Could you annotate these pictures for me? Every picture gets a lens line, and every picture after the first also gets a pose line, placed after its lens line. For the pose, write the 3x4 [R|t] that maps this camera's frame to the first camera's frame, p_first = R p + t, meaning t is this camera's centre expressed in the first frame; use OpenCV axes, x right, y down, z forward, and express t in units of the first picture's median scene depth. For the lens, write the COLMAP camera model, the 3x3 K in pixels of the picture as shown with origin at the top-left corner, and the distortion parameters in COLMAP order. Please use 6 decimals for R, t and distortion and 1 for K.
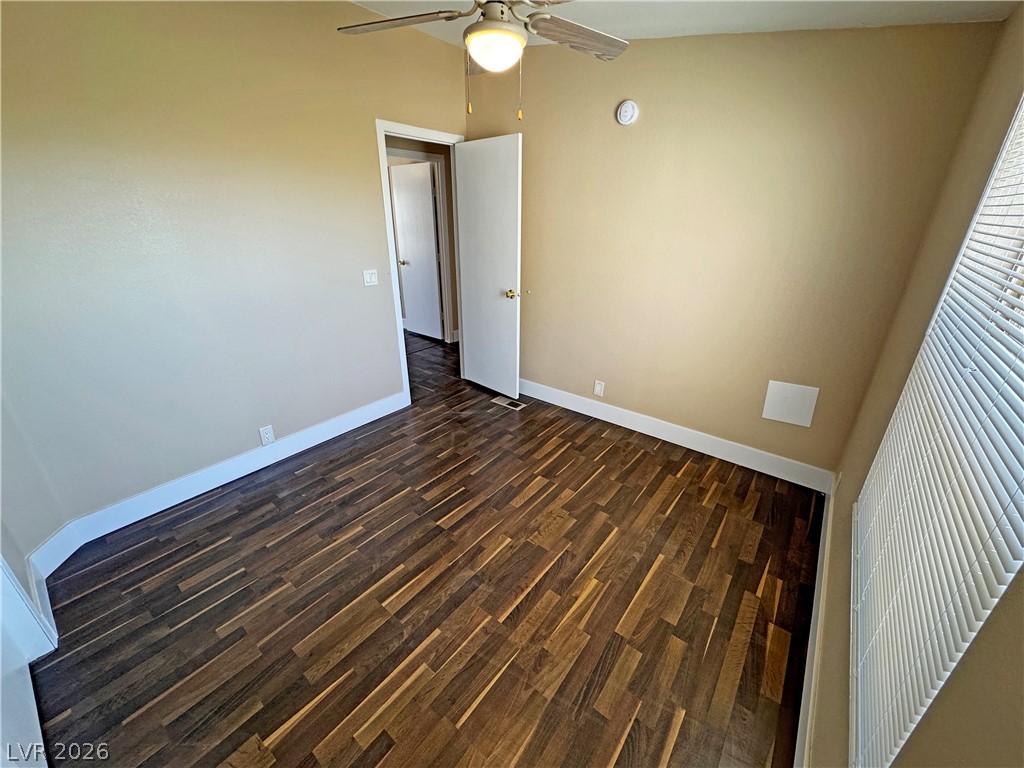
lens RADIAL K [[408.0, 0, 513.8], [0, 408.0, 380.7], [0, 0, 1]] dist [-0.003939, 0.000471]
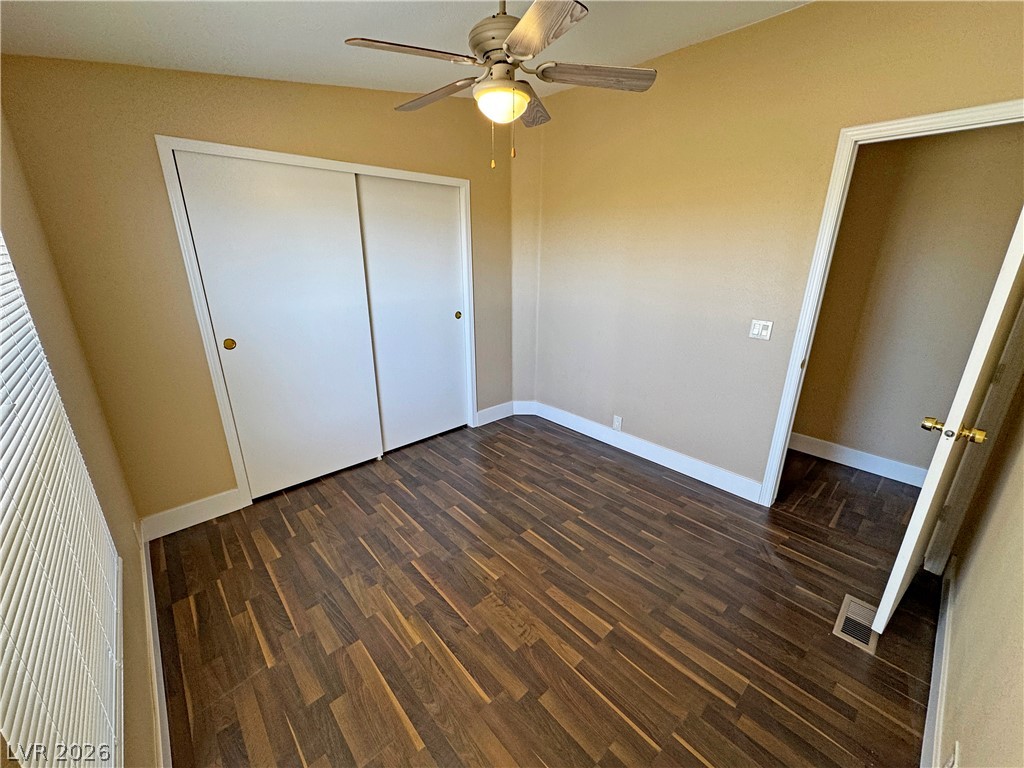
lens RADIAL K [[408.0, 0, 515.6], [0, 408.0, 384.2], [0, 0, 1]] dist [-0.003939, 0.000471]
pose [[-0.162655, 0.300752, -0.939730, 0.751254], [-0.381441, 0.859198, 0.341001, -0.353508], [0.909970, 0.413917, -0.025033, 0.869897]]
